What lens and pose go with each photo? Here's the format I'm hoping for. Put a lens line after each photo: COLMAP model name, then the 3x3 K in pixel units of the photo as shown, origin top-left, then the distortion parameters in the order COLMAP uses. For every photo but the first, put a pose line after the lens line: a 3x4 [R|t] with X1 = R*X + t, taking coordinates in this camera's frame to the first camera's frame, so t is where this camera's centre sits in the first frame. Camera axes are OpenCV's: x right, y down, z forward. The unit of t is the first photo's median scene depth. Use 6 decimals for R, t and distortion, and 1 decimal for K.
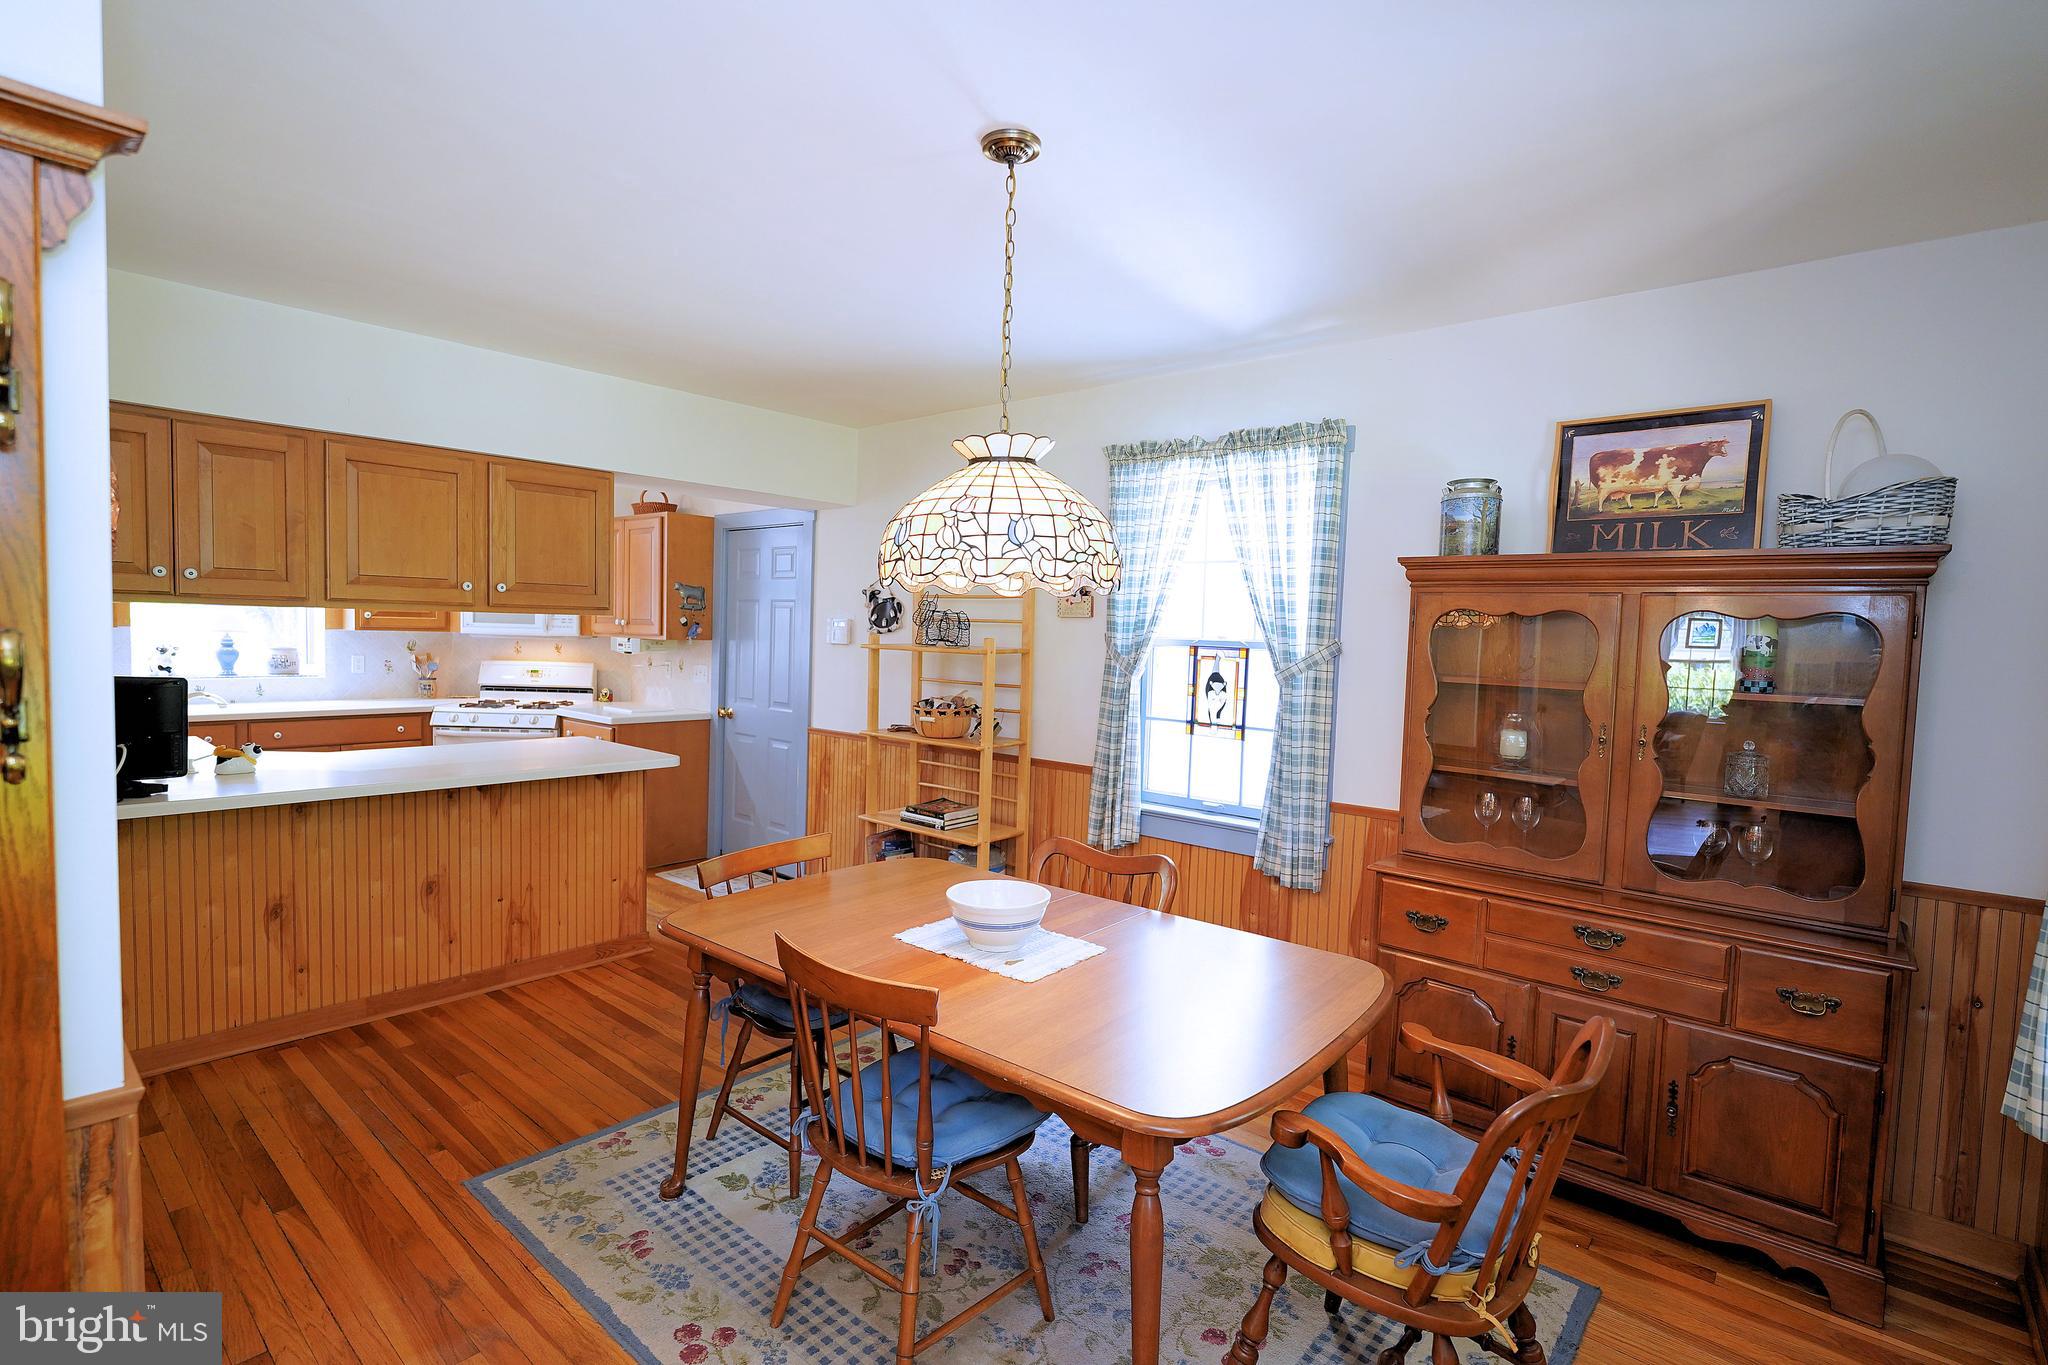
lens RADIAL K [[951.5, 0, 1016.5], [0, 951.5, 684.0], [0, 0, 1]] dist [-0.012815, -0.000404]
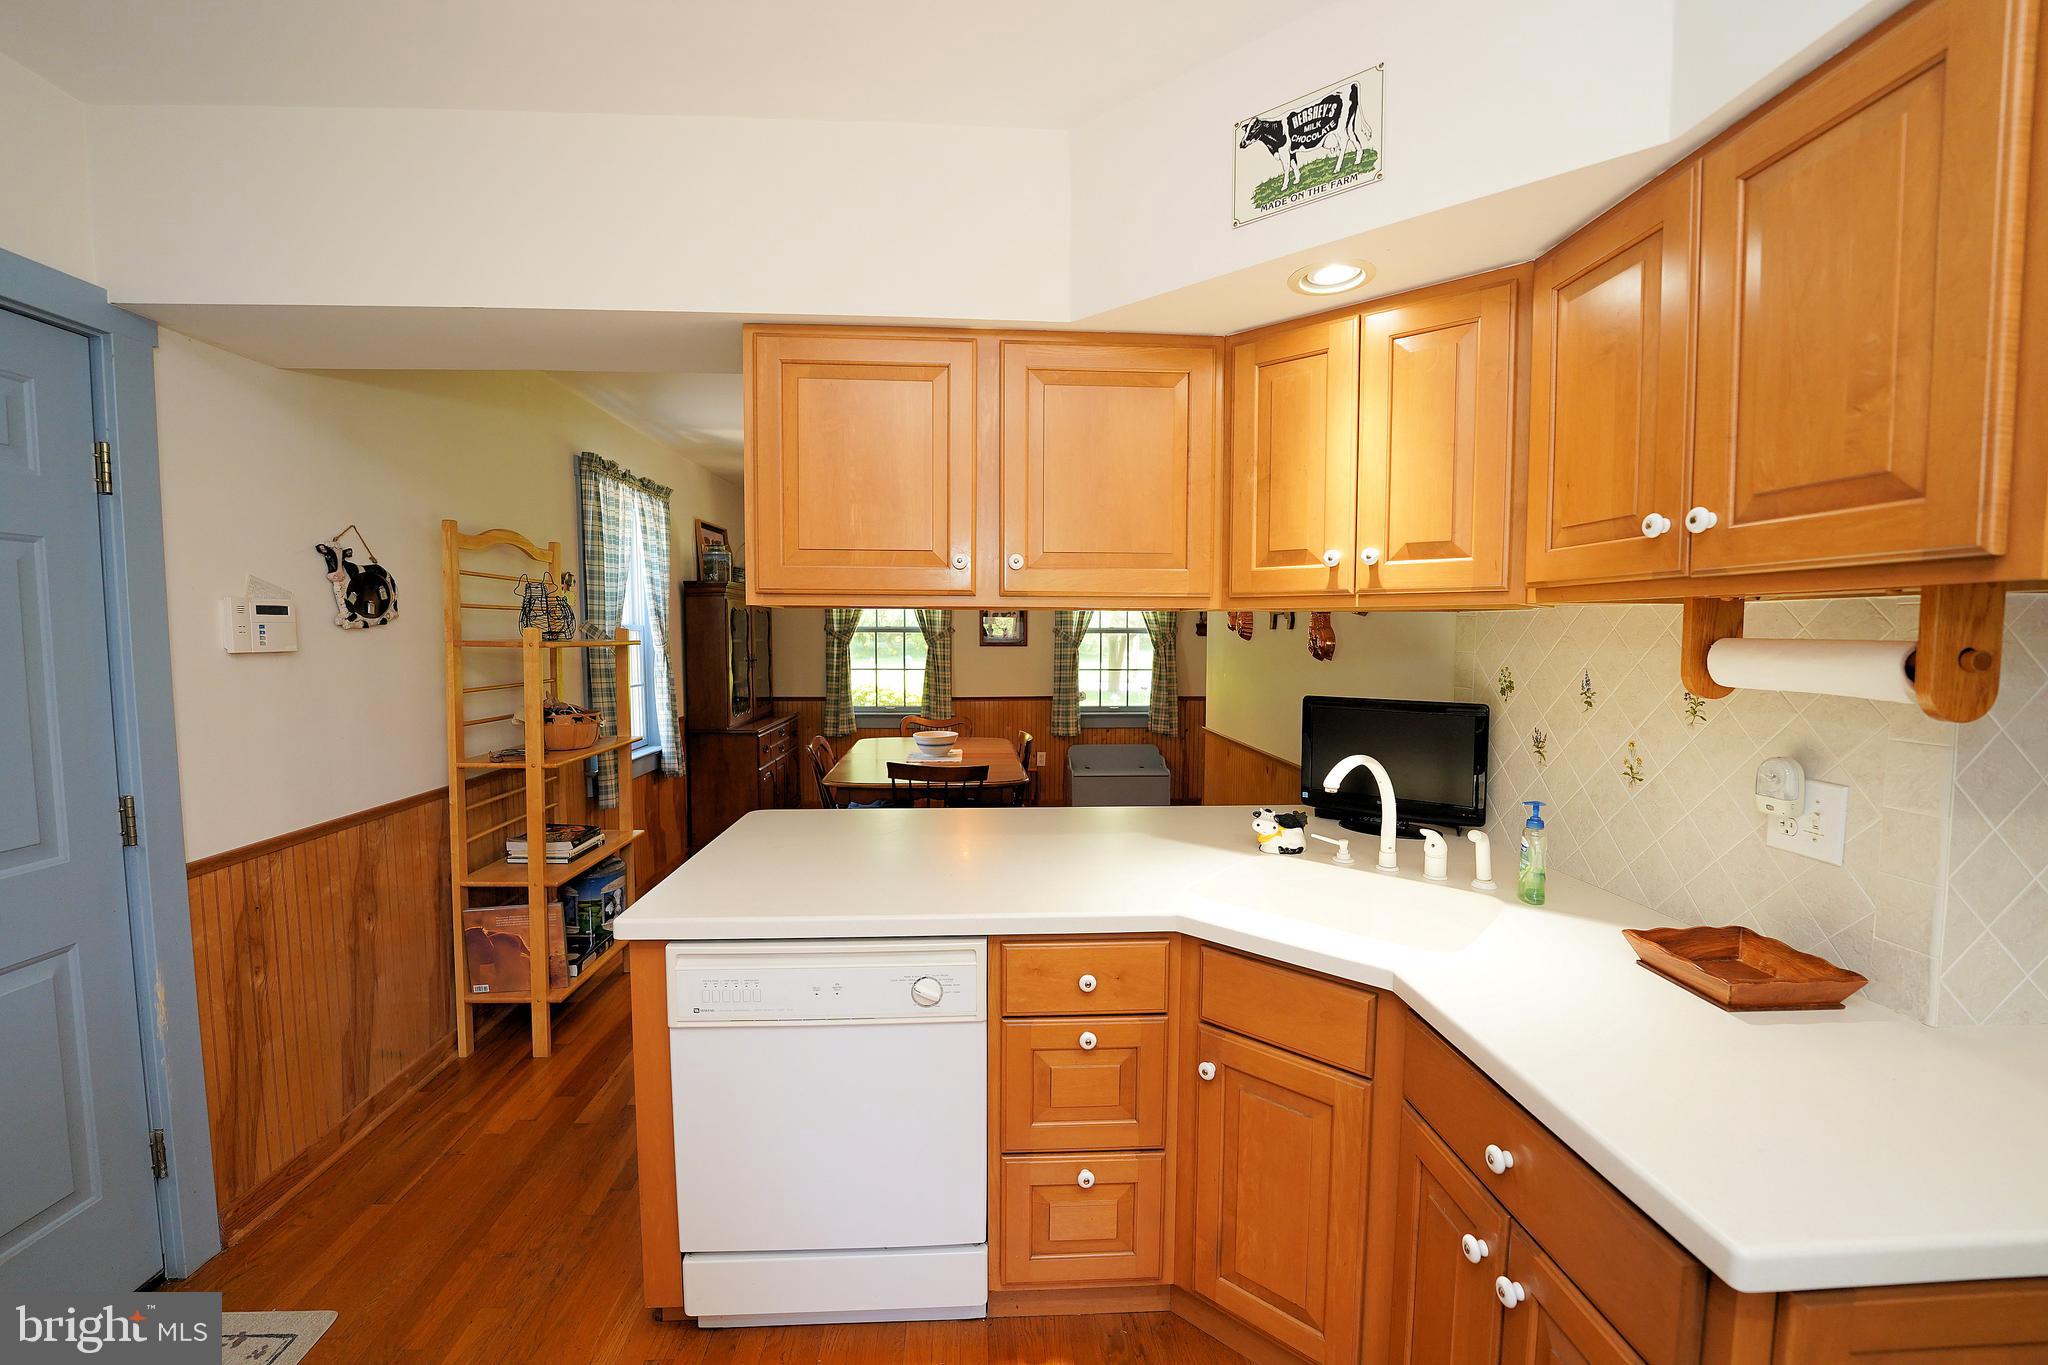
lens RADIAL K [[831.7, 0, 1025.5], [0, 831.7, 684.2], [0, 0, 1]] dist [-0.027879, 0.001898]
pose [[-0.694613, -0.077486, 0.715199, -0.903763], [0.017396, 0.992082, 0.124379, -0.086162], [-0.719173, 0.098837, -0.687765, 1.247089]]
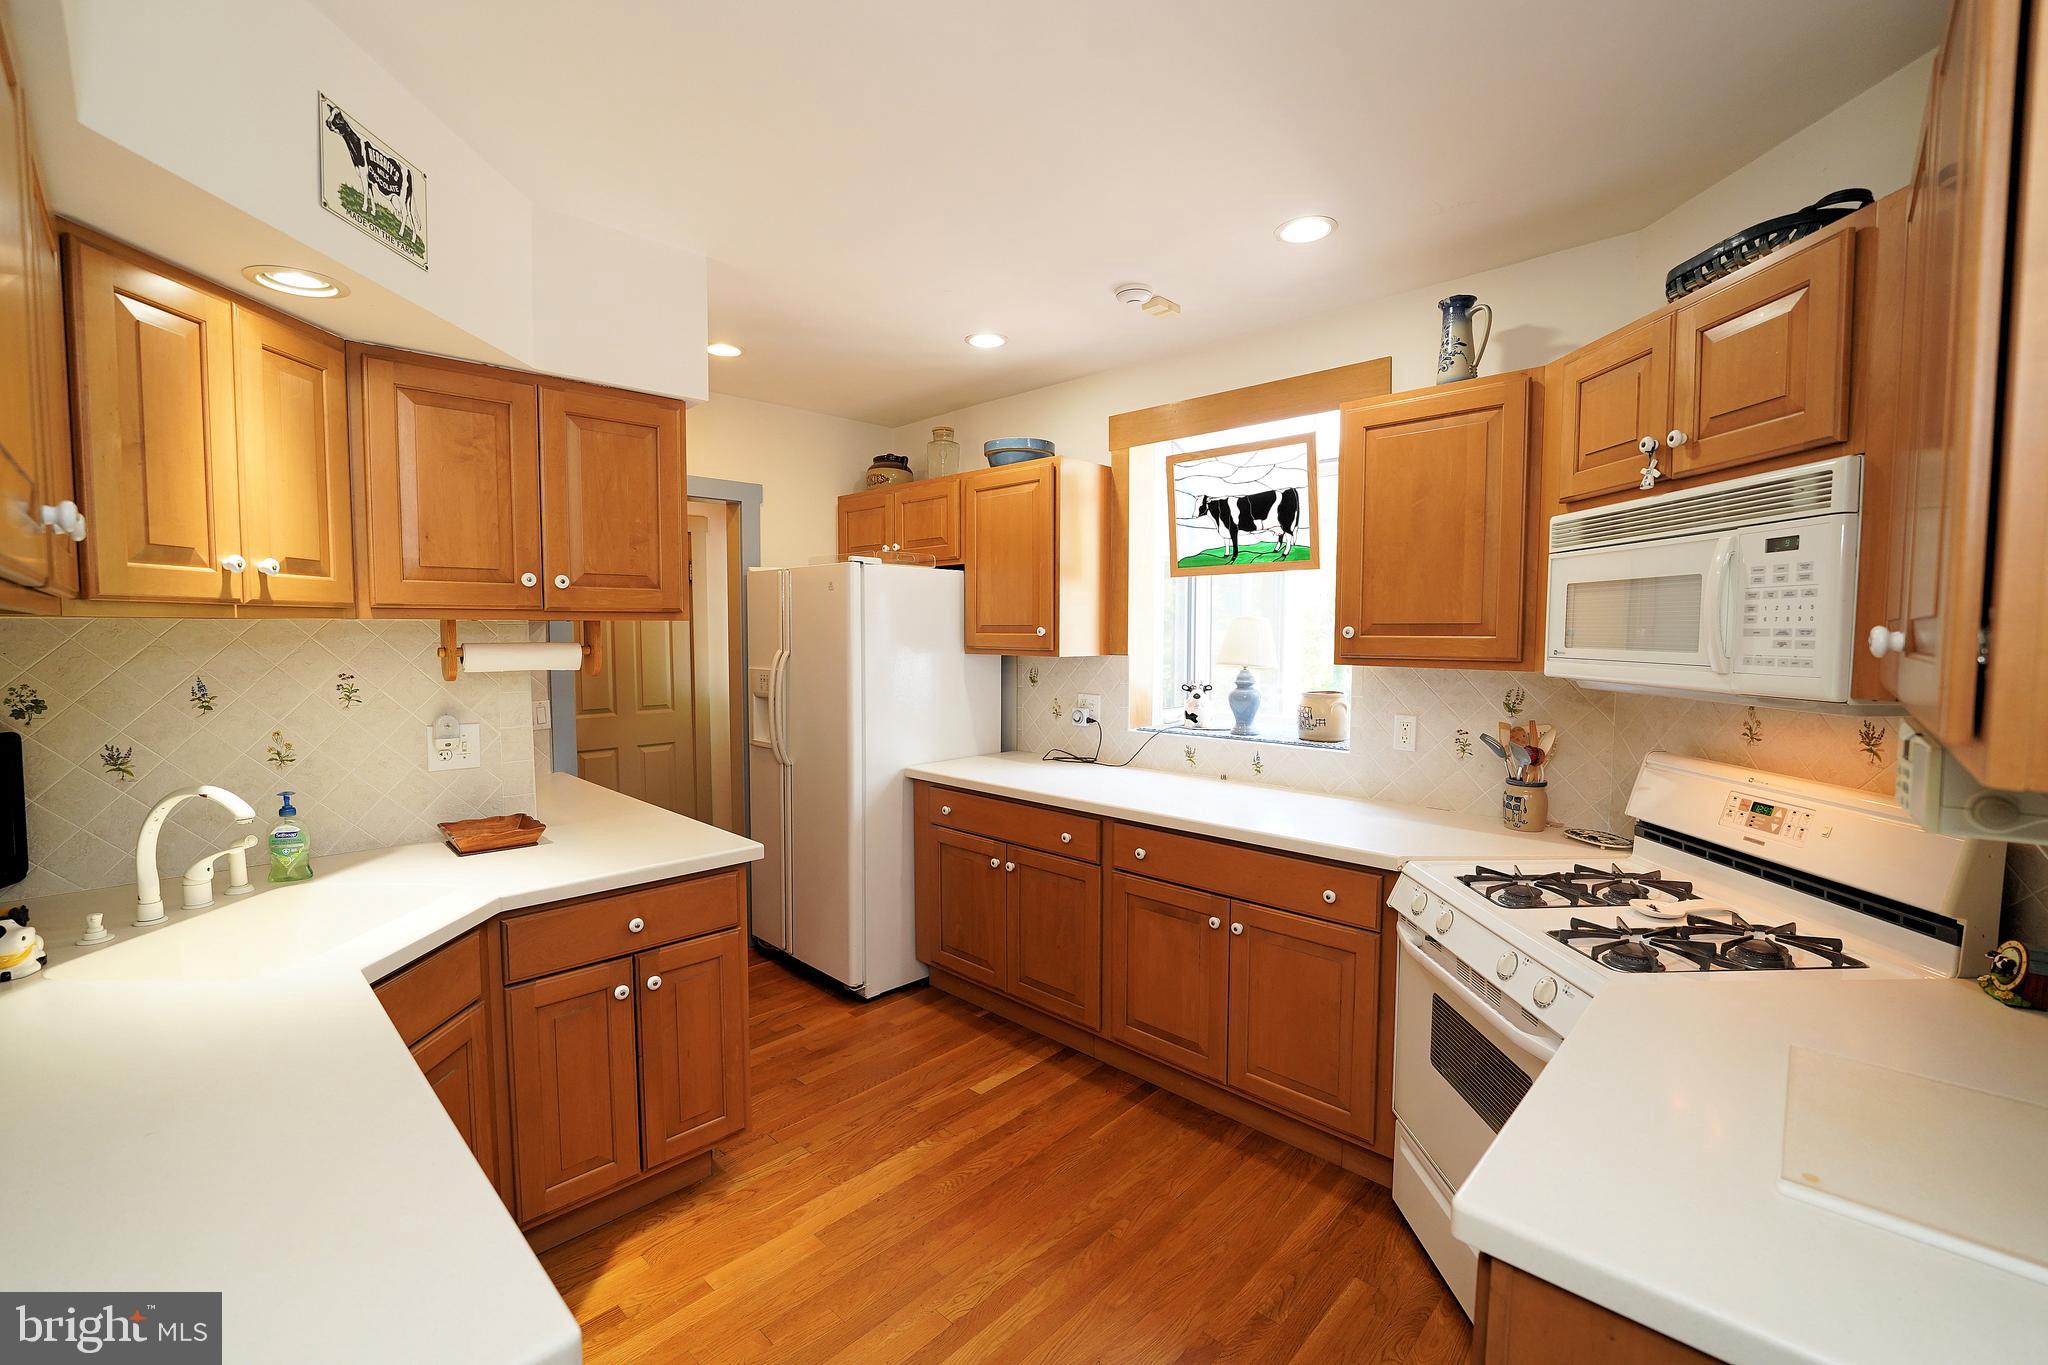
lens RADIAL K [[870.2, 0, 1028.0], [0, 870.2, 683.5], [0, 0, 1]] dist [-0.018954, 0.000499]
pose [[-0.057781, 0.034138, -0.997745, -0.355110], [-0.060403, 0.997465, 0.037626, -0.077050], [0.996500, 0.062441, -0.055572, 1.226112]]
